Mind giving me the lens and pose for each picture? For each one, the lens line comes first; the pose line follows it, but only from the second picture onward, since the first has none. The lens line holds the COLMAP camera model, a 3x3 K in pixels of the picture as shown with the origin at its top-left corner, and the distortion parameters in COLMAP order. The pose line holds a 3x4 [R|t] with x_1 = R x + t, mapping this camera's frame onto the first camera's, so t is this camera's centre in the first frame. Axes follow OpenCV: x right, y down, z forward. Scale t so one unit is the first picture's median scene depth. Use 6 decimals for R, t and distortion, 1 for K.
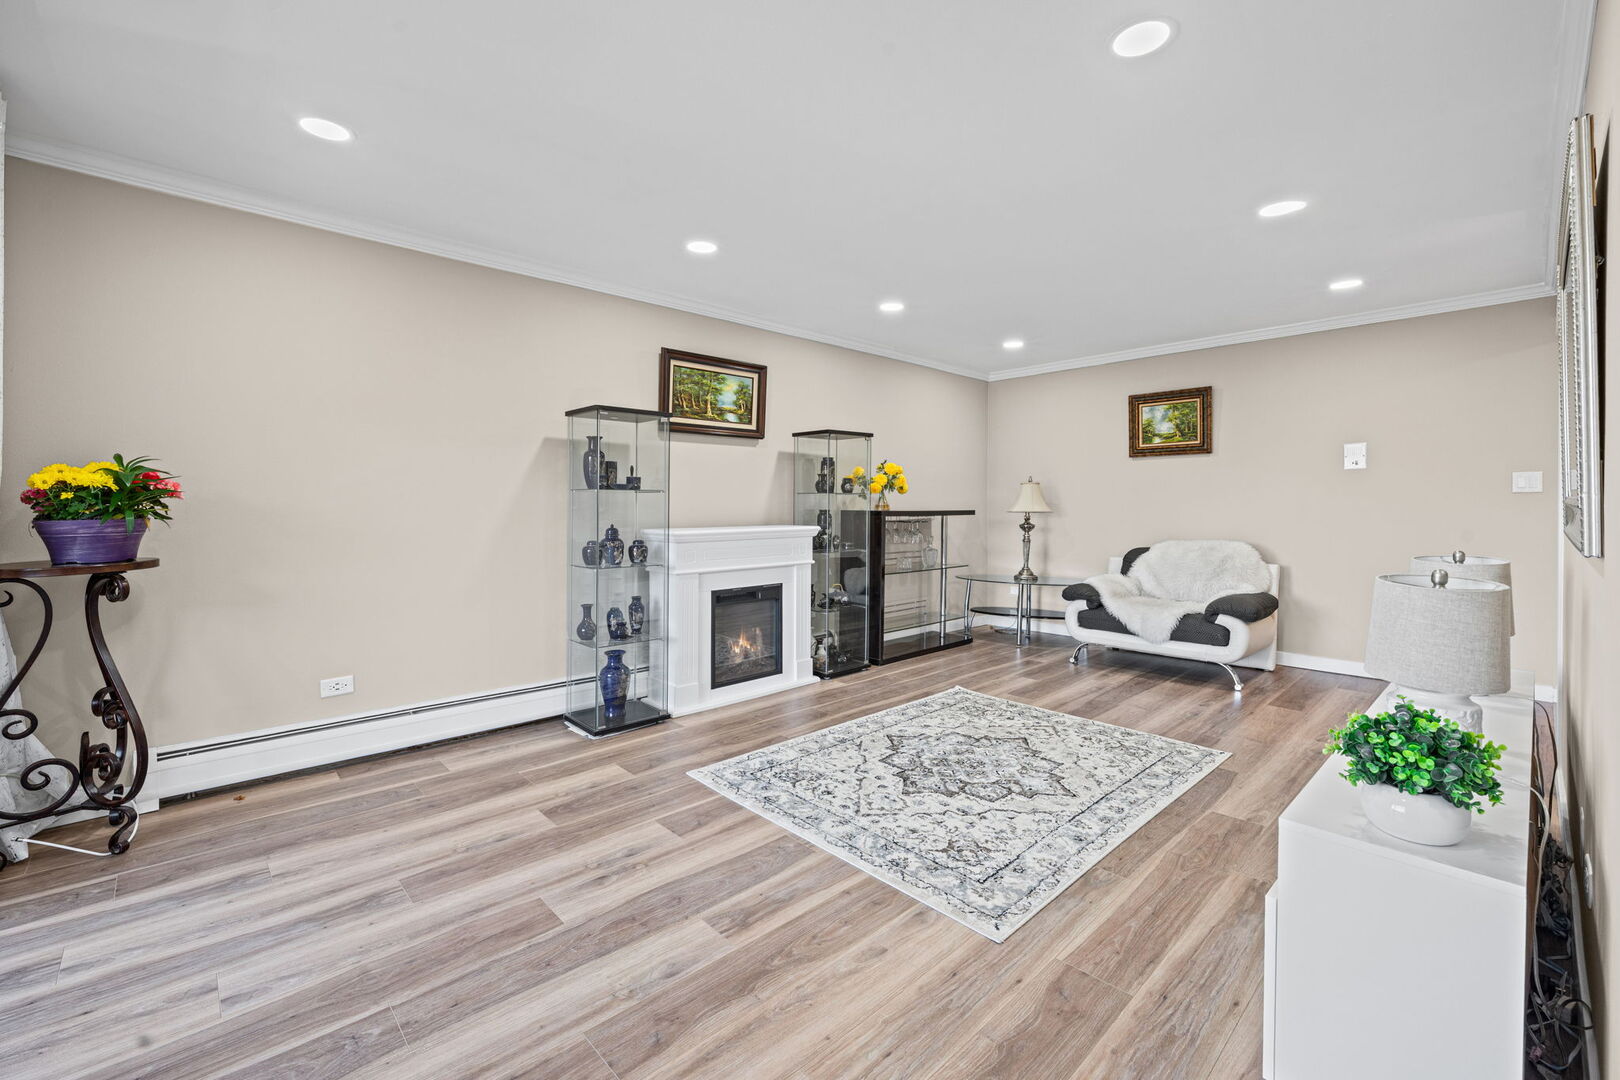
lens RADIAL K [[674.5, 0, 803.7], [0, 674.5, 515.4], [0, 0, 1]] dist [-0.000733, 0.000030]
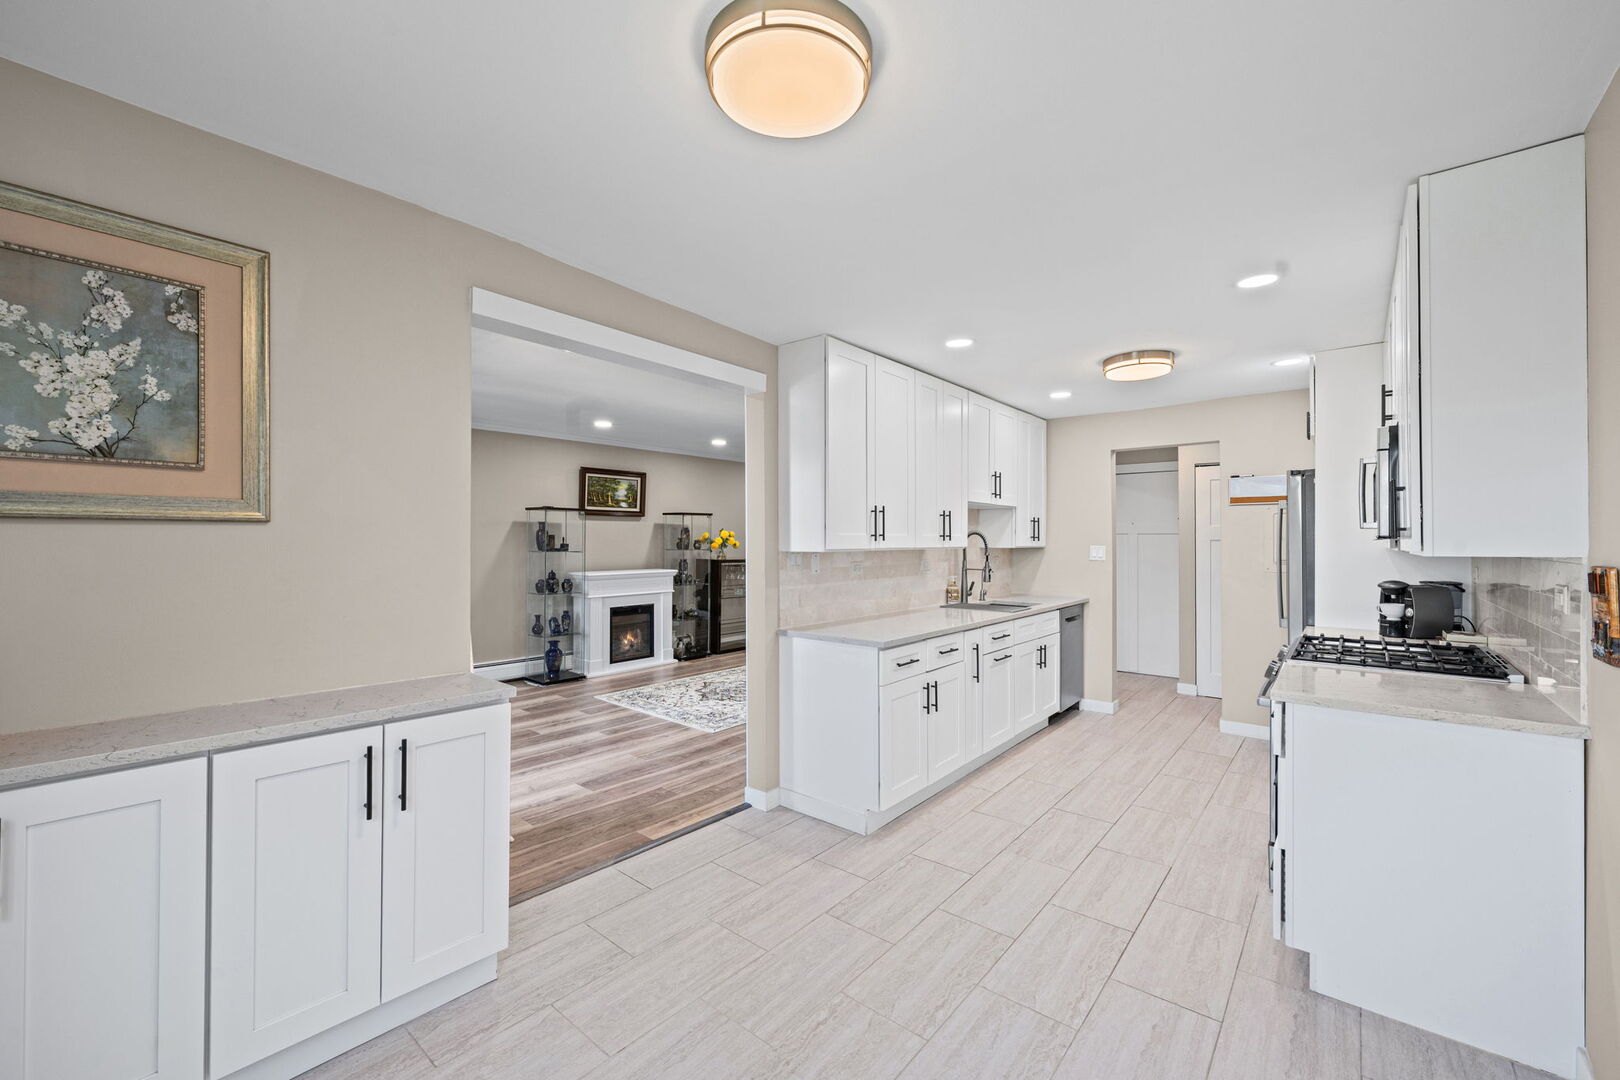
lens RADIAL K [[651.7, 0, 787.2], [0, 651.7, 548.4], [0, 0, 1]] dist [-0.004094, -0.000514]
pose [[0.994934, -0.000158, 0.100532, 0.169665], [0.000345, 0.999998, -0.001844, -0.043713], [-0.100532, 0.001869, 0.994932, -0.819398]]
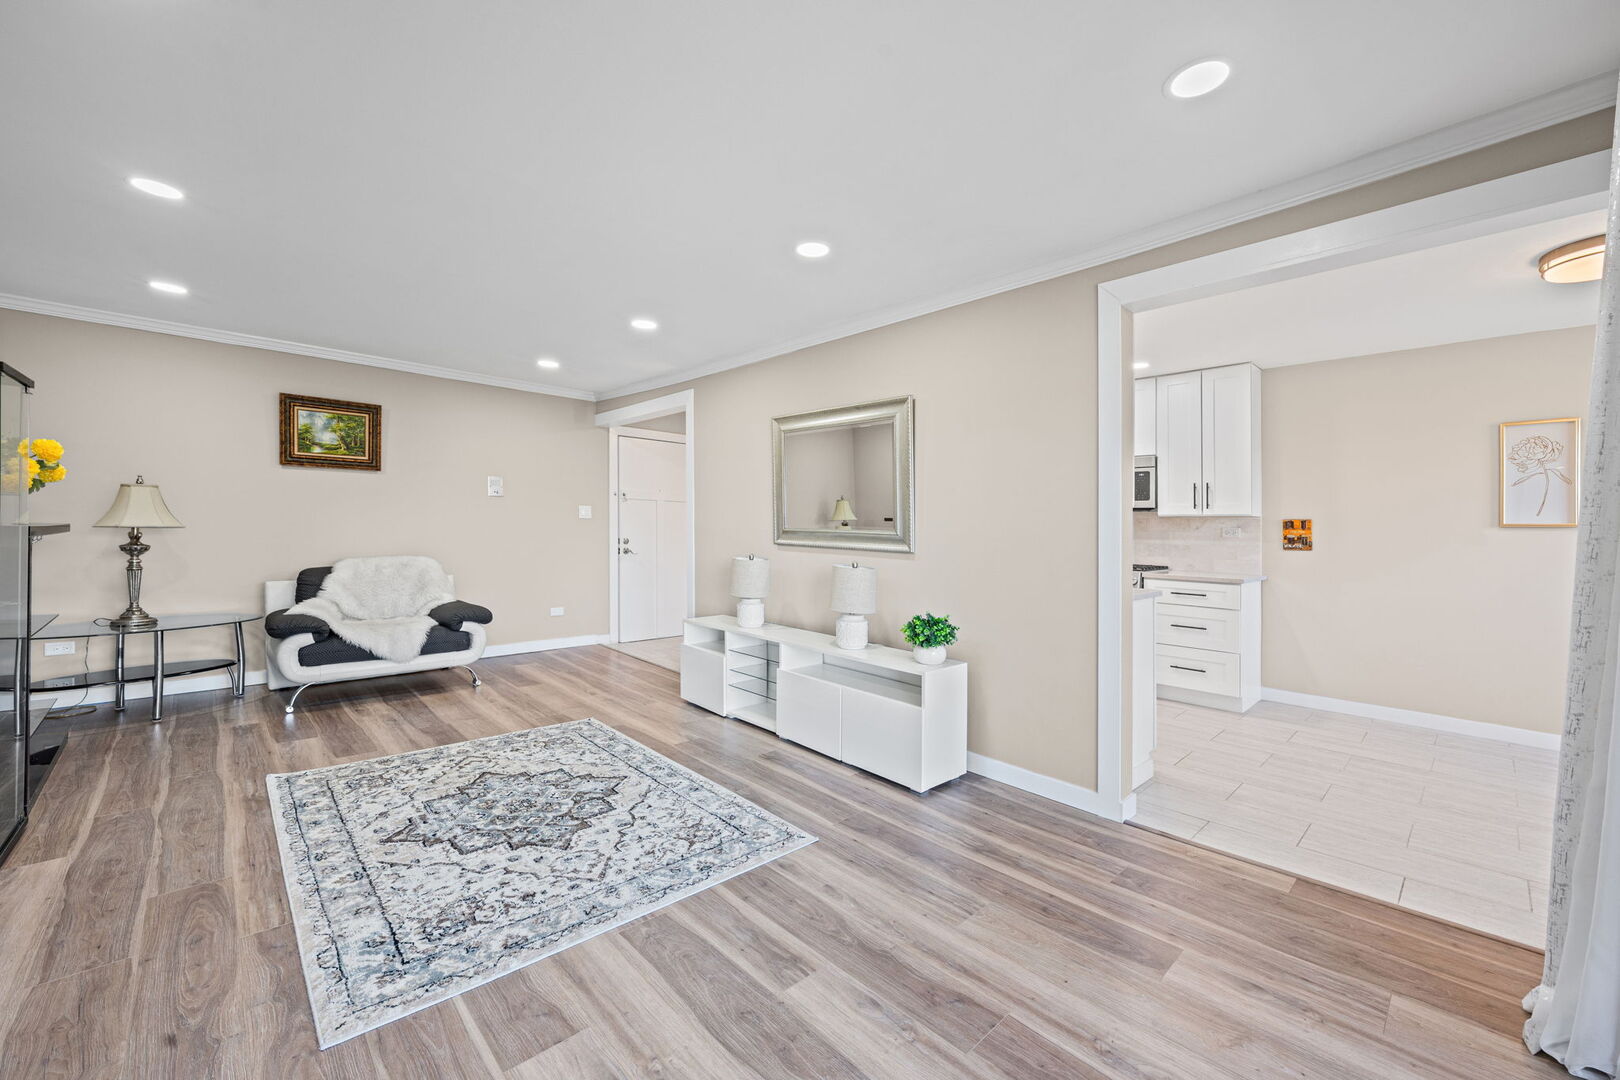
lens RADIAL K [[651.7, 0, 810.5], [0, 651.7, 517.7], [0, 0, 1]] dist [-0.004094, -0.000514]
pose [[-0.003182, 0.015628, 0.999873, -0.569735], [-0.002975, 0.999873, -0.015638, -0.011753], [-0.999991, -0.003025, -0.003135, 0.534970]]
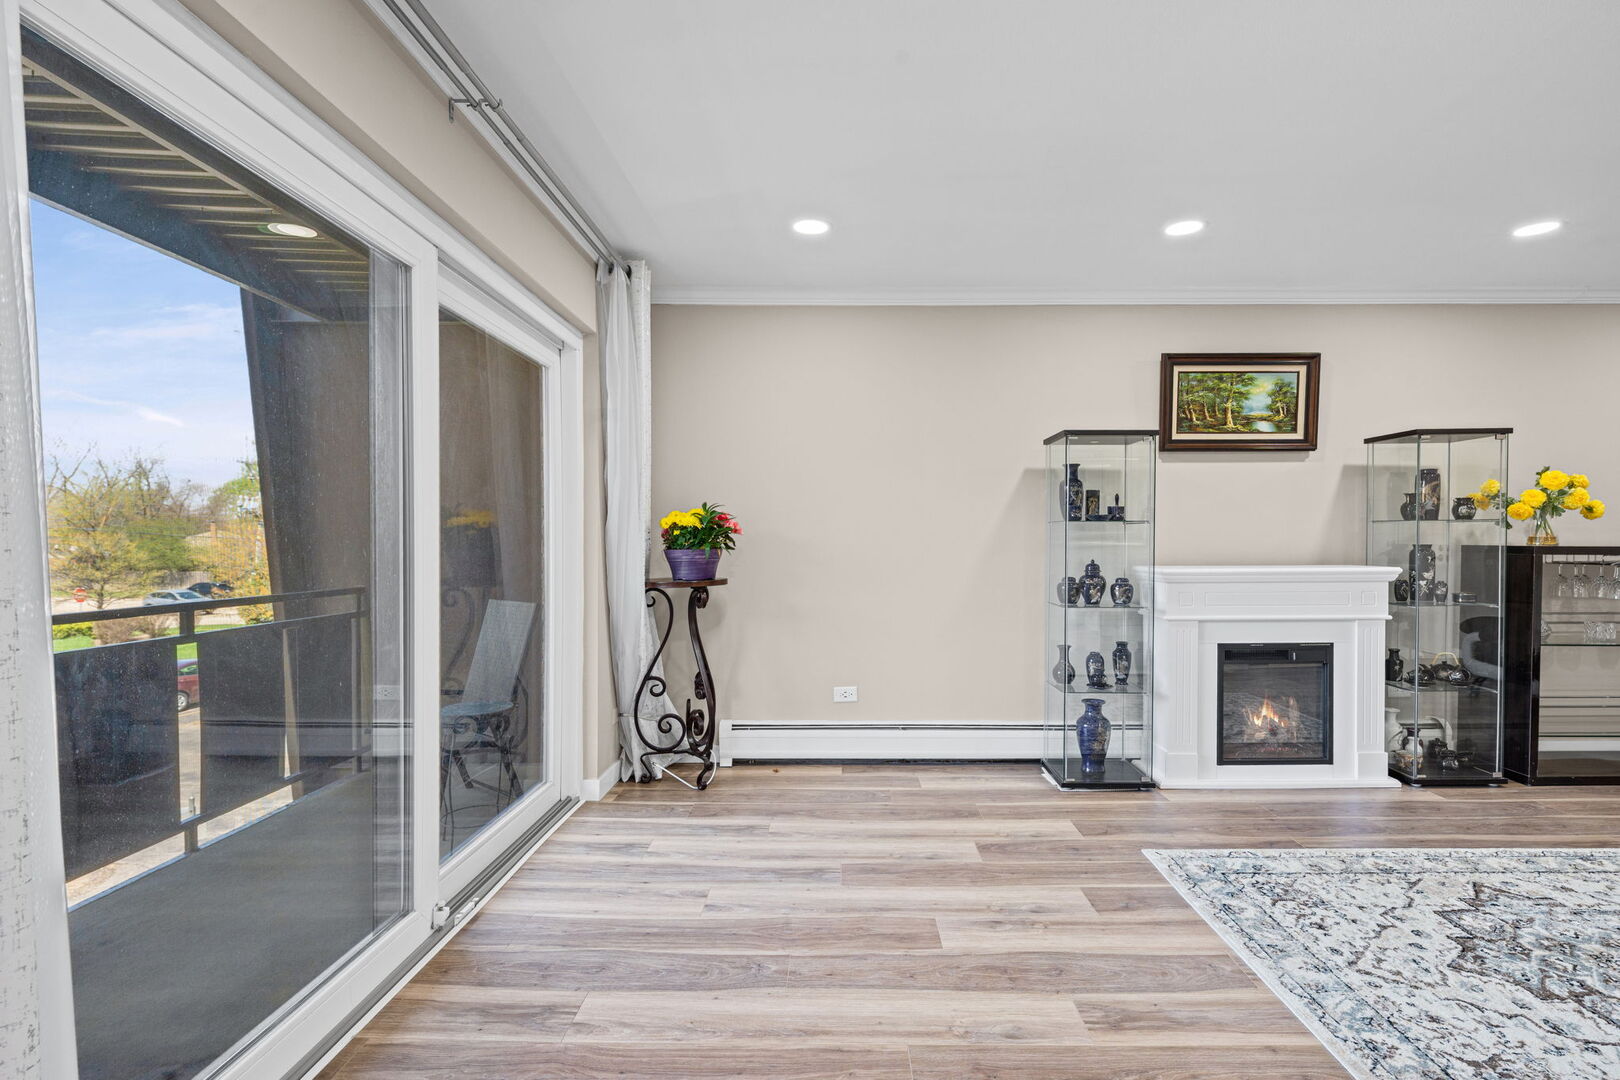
lens RADIAL K [[755.7, 0, 850.1], [0, 755.7, 547.5], [0, 0, 1]] dist [0.001972, -0.000367]
pose [[0.739357, 0.004015, -0.673302, 0.166844], [-0.007956, 0.999965, -0.002774, 0.002729], [0.673267, 0.007408, 0.739363, 0.031789]]
